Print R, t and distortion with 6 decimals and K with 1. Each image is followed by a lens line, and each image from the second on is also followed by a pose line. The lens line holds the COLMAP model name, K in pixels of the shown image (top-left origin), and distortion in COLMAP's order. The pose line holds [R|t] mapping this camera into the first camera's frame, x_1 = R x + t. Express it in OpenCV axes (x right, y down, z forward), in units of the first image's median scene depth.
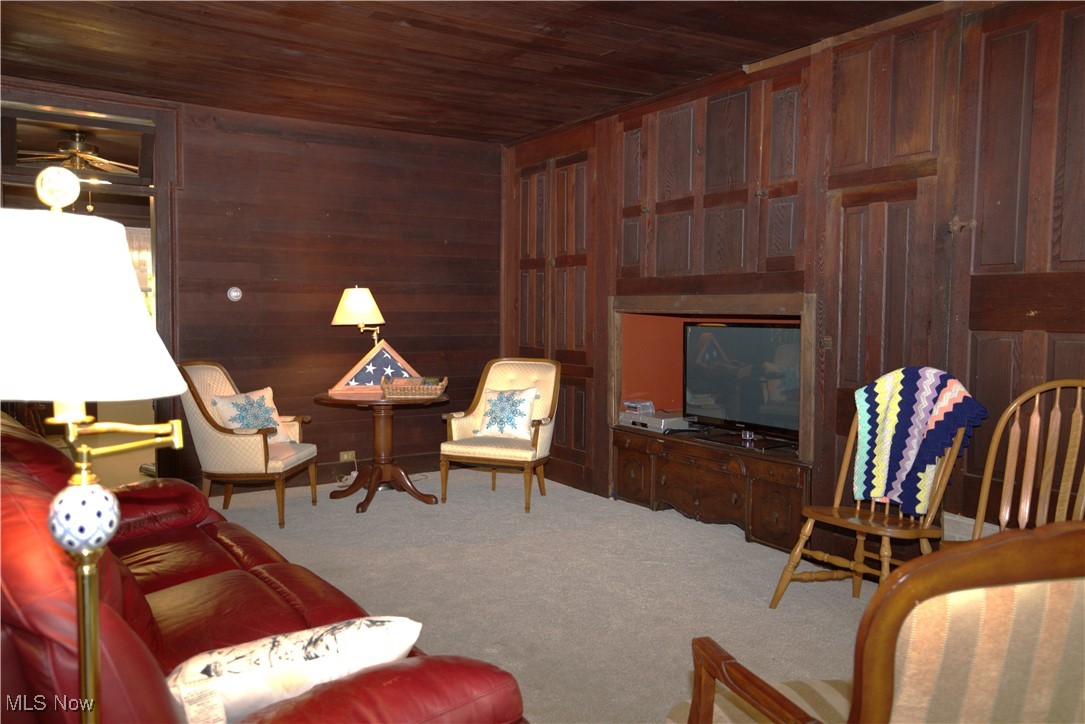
lens RADIAL K [[857.2, 0, 542.6], [0, 857.2, 363.3], [0, 0, 1]] dist [0.008676, 0.000986]
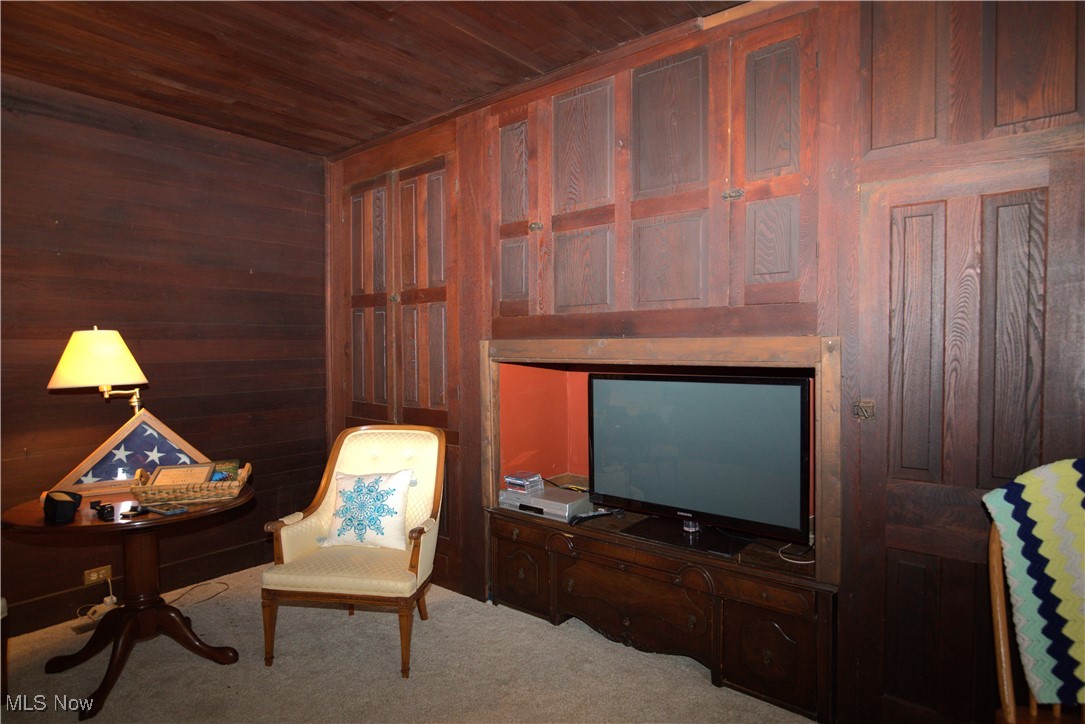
lens RADIAL K [[584.3, 0, 542.9], [0, 584.3, 363.5], [0, 0, 1]] dist [-0.016838, -0.000846]
pose [[0.946935, -0.018204, 0.320910, -0.038044], [0.029315, 0.999125, -0.029827, -0.039600], [-0.320086, 0.037652, 0.946640, 0.478601]]
